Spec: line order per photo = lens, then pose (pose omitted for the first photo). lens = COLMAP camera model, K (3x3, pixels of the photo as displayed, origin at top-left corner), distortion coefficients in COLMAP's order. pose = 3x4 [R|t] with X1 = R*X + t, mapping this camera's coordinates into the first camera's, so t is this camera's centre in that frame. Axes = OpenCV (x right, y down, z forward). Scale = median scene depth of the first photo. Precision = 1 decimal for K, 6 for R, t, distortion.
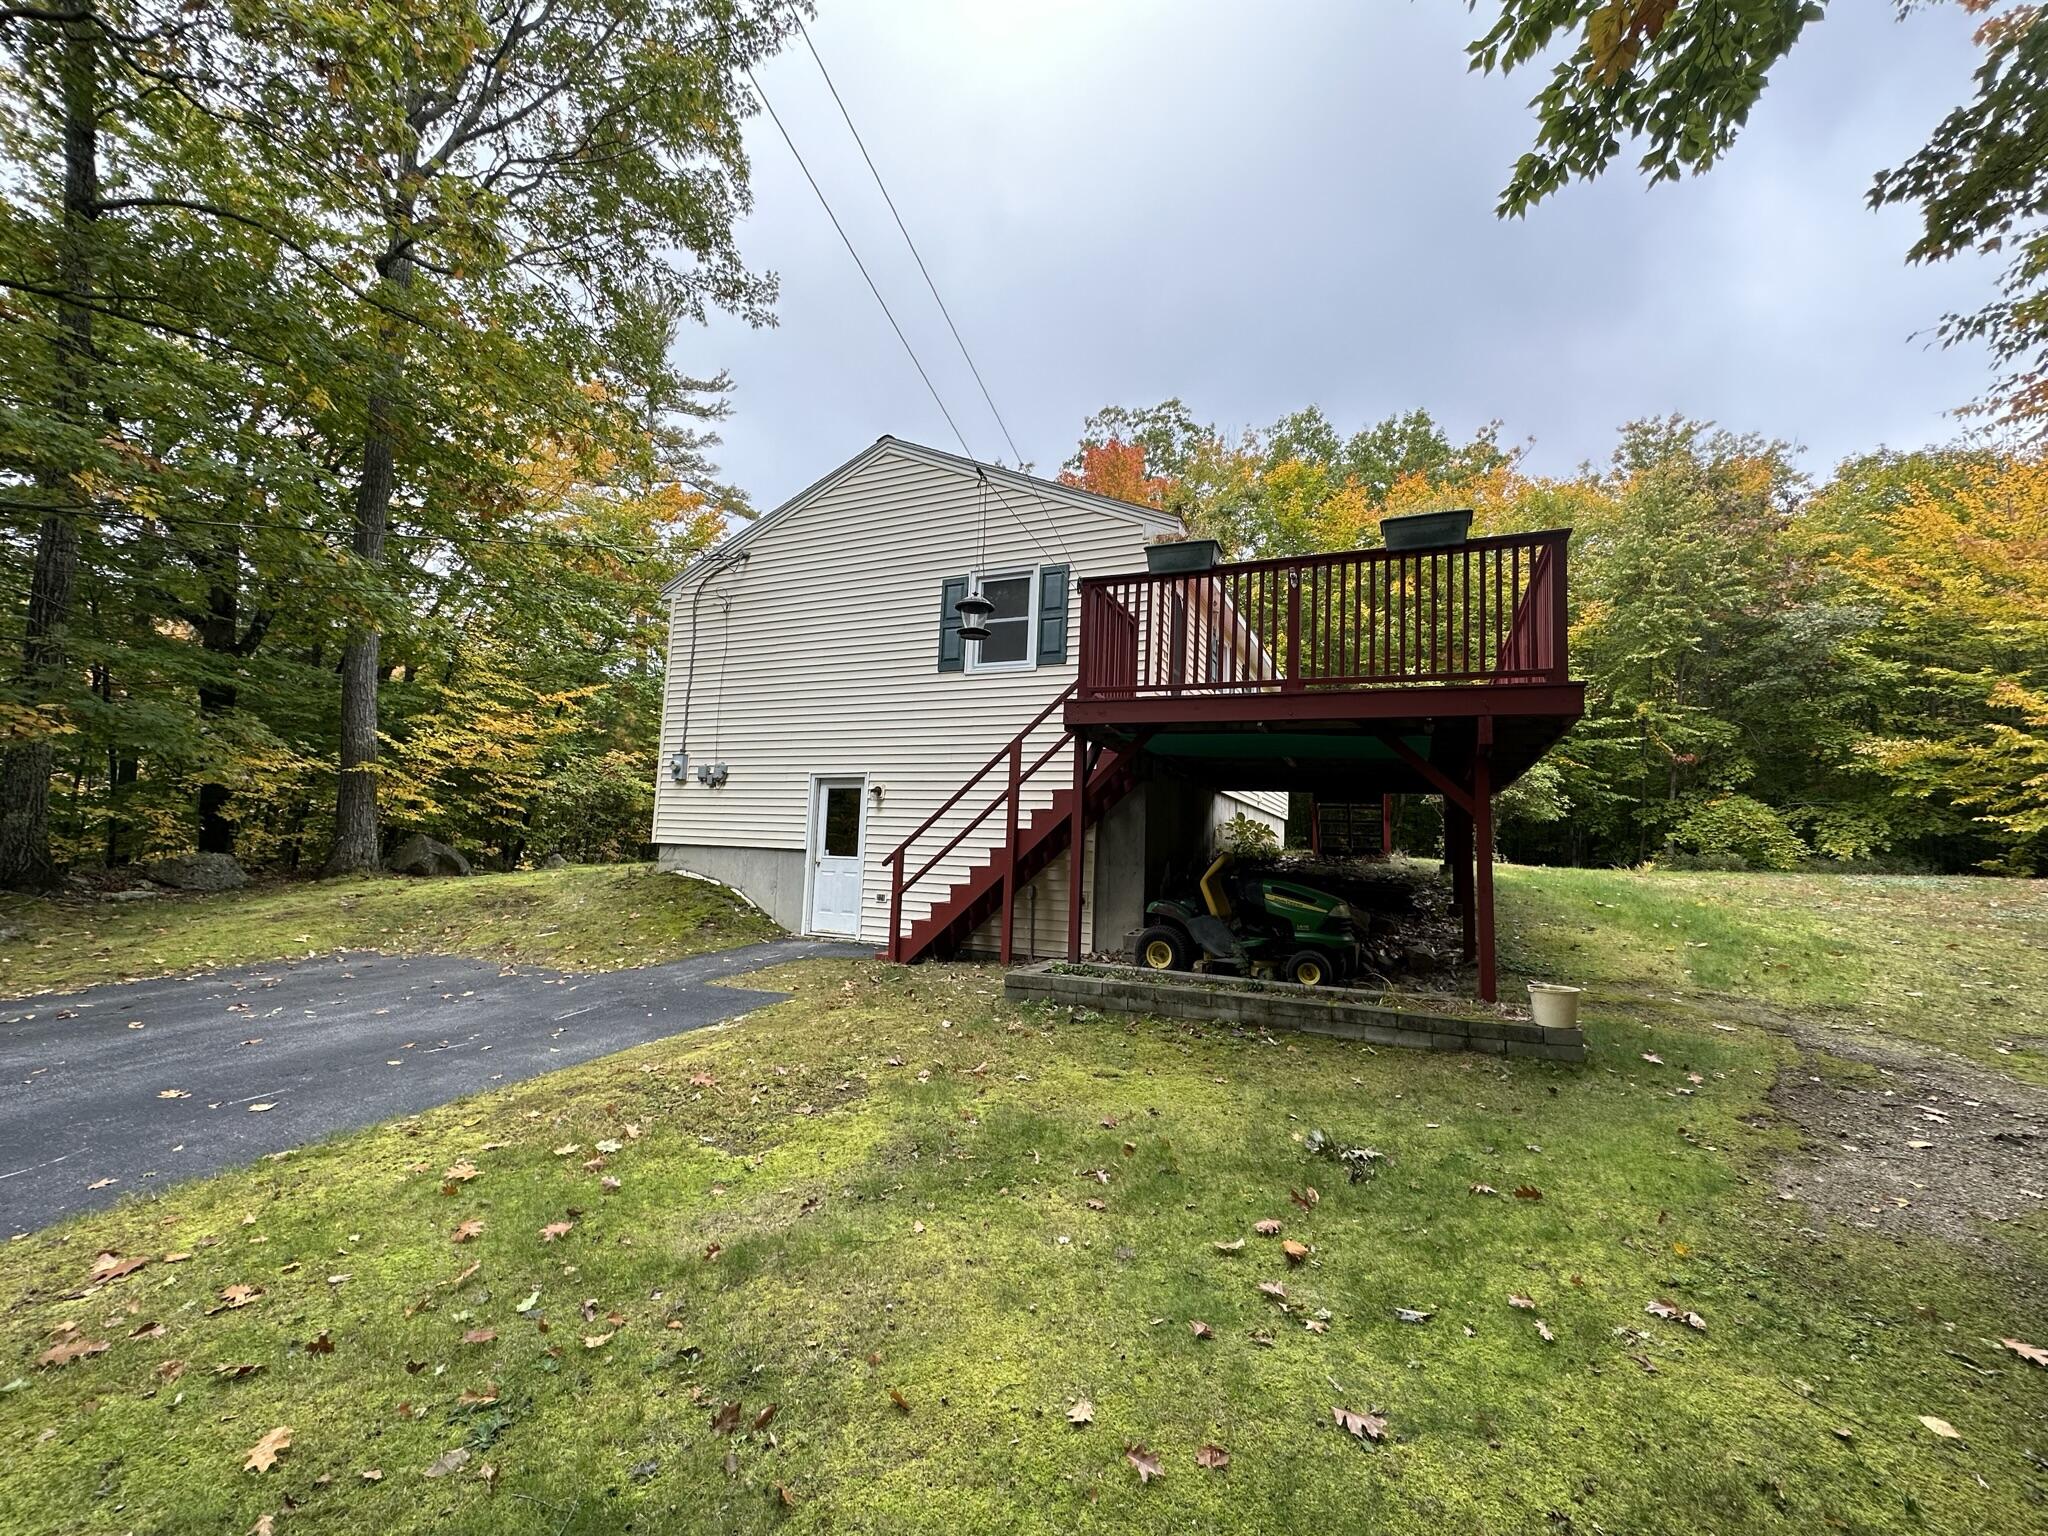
lens RADIAL K [[812.3, 0, 1024.0], [0, 812.3, 768.0], [0, 0, 1]] dist [0.000501, -0.000126]
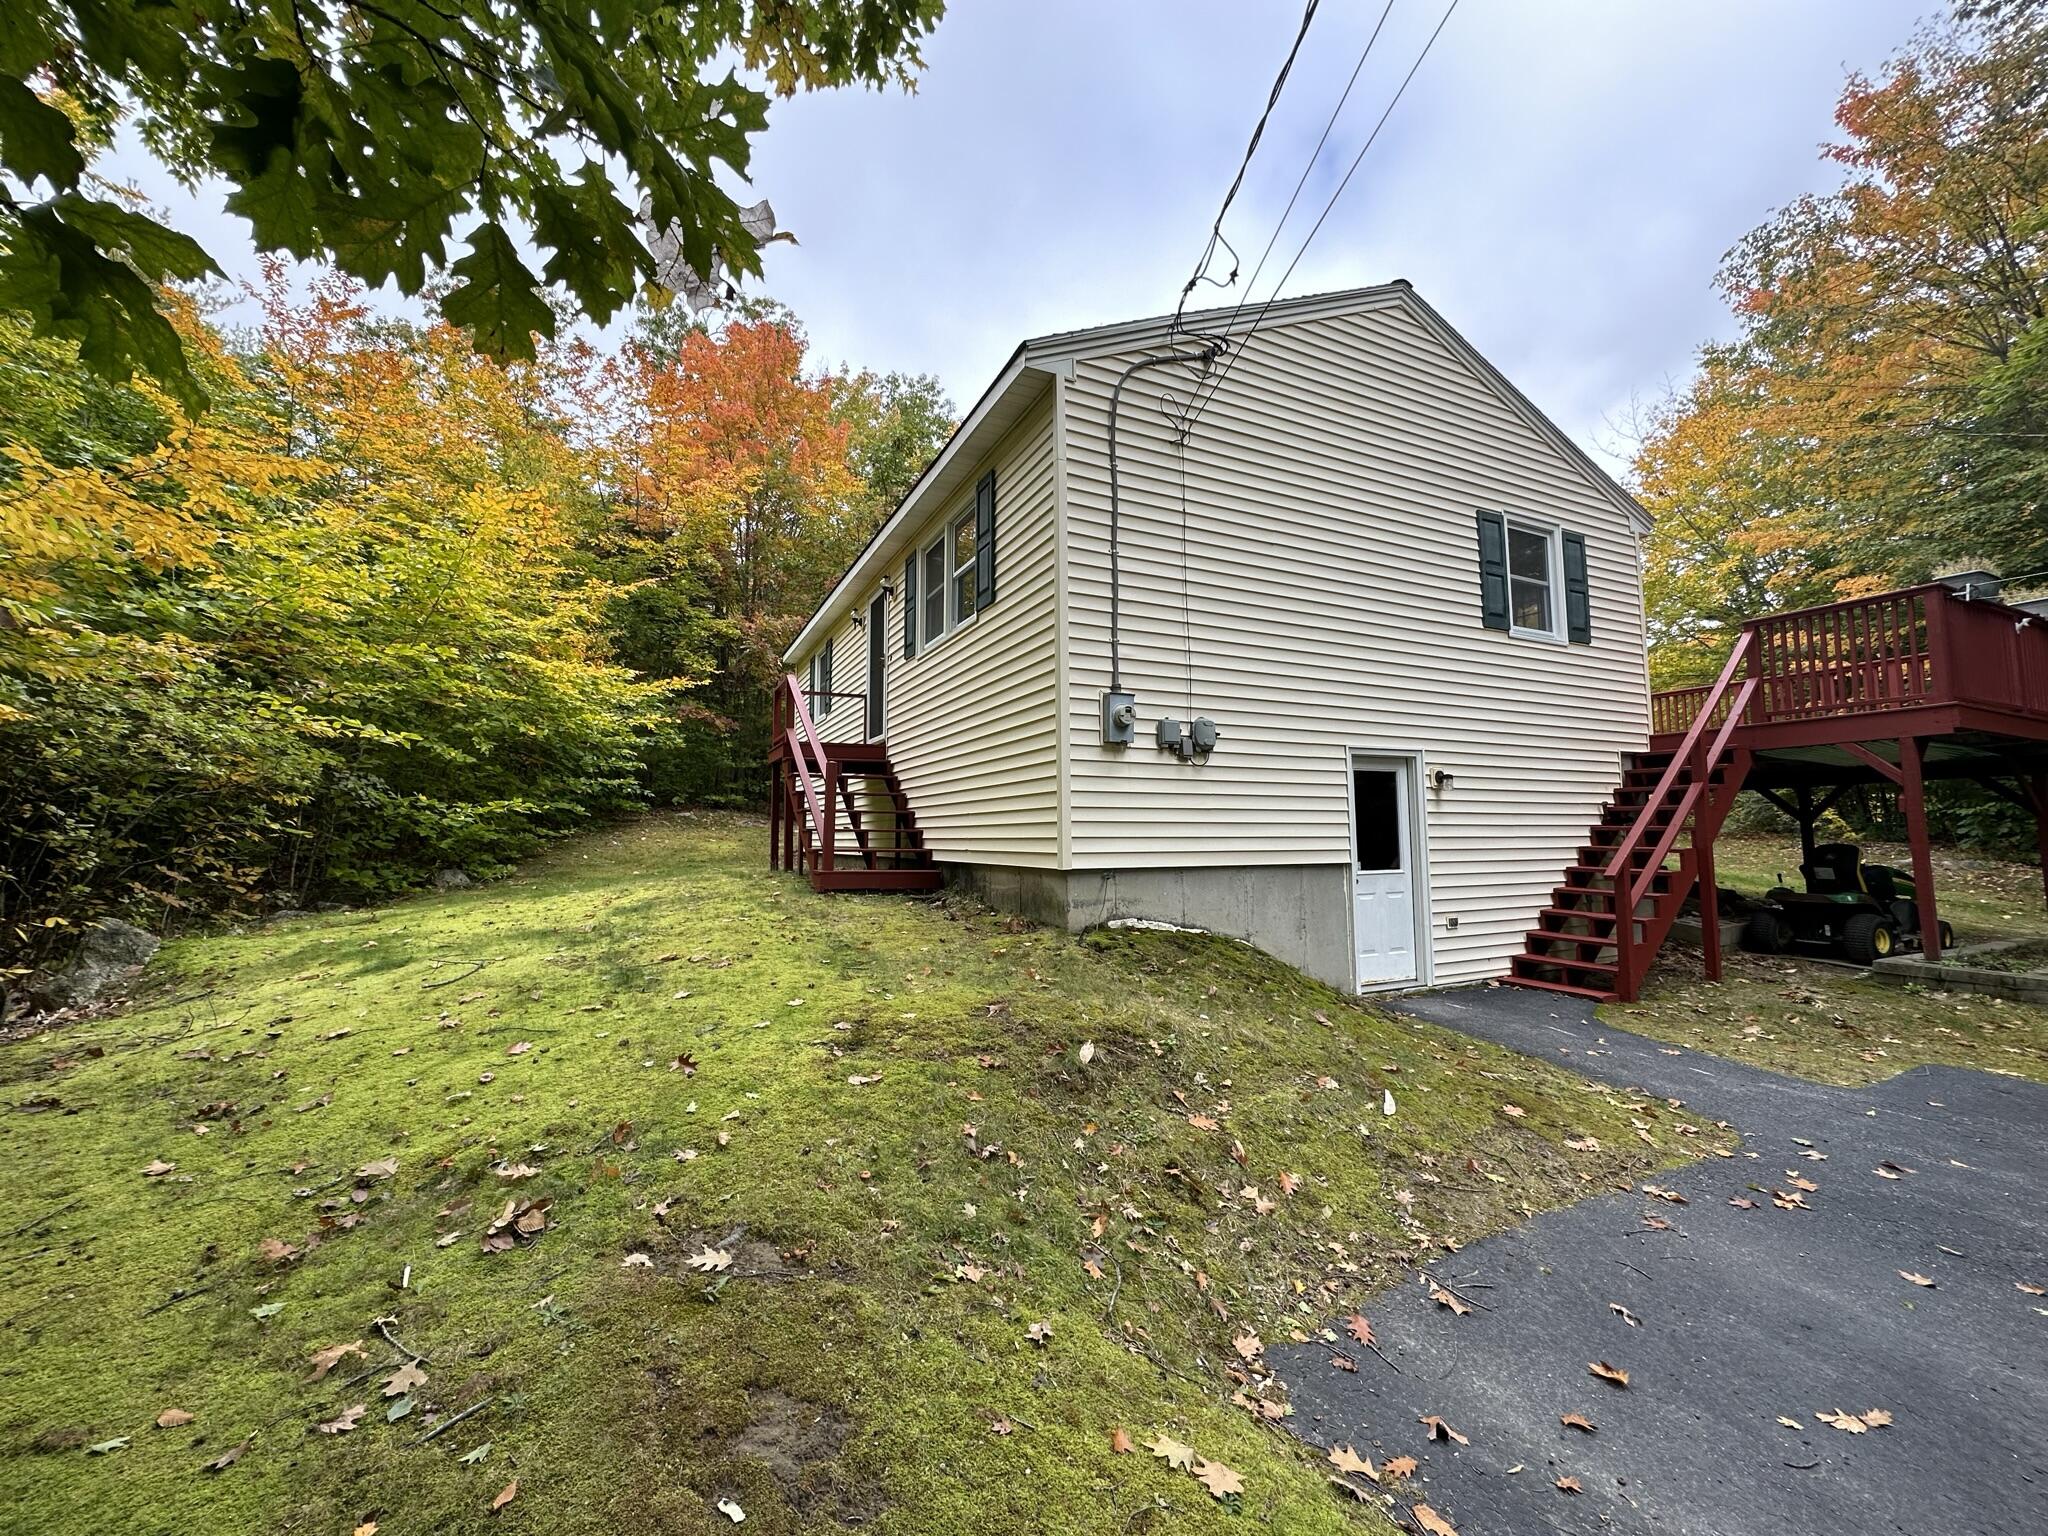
lens RADIAL K [[812.3, 0, 1024.0], [0, 812.3, 768.0], [0, 0, 1]] dist [0.000501, -0.000126]
pose [[0.657391, 0.029279, 0.752981, -0.789025], [-0.052535, 0.998594, 0.007037, 0.027753], [-0.751716, -0.044184, 0.658005, 0.656974]]
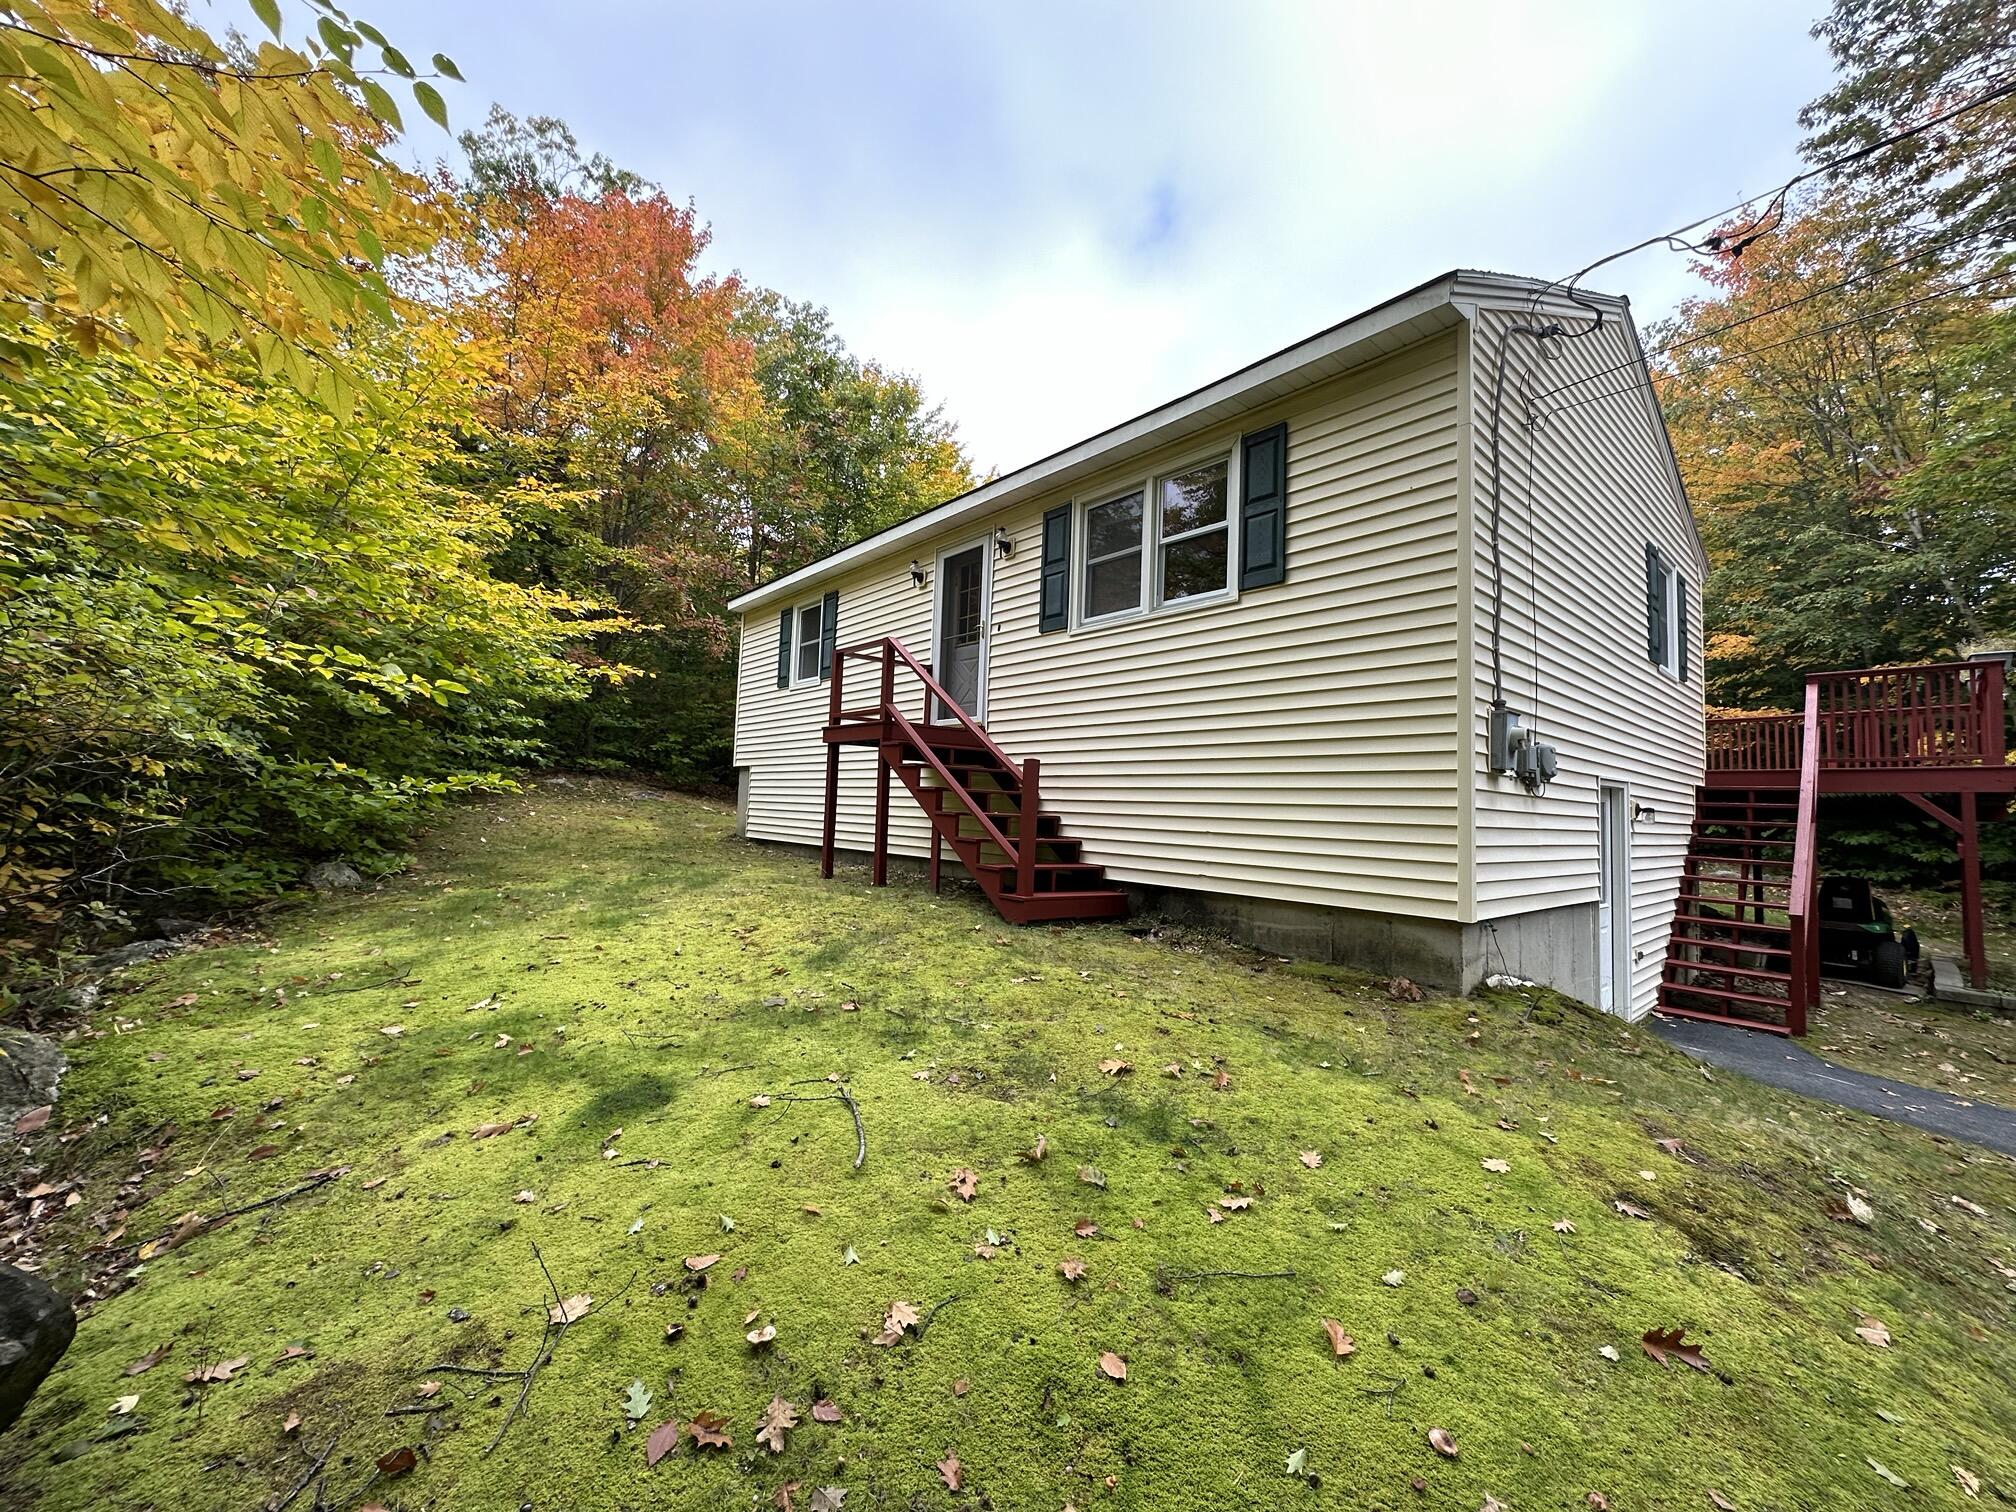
lens RADIAL K [[799.6, 0, 1008.0], [0, 799.6, 756.0], [0, 0, 1]] dist [0.000501, -0.000126]
pose [[0.433714, 0.042849, 0.900031, -0.859821], [-0.114504, 0.993392, 0.007884, 0.031379], [-0.893746, -0.106476, 0.435754, 0.973682]]
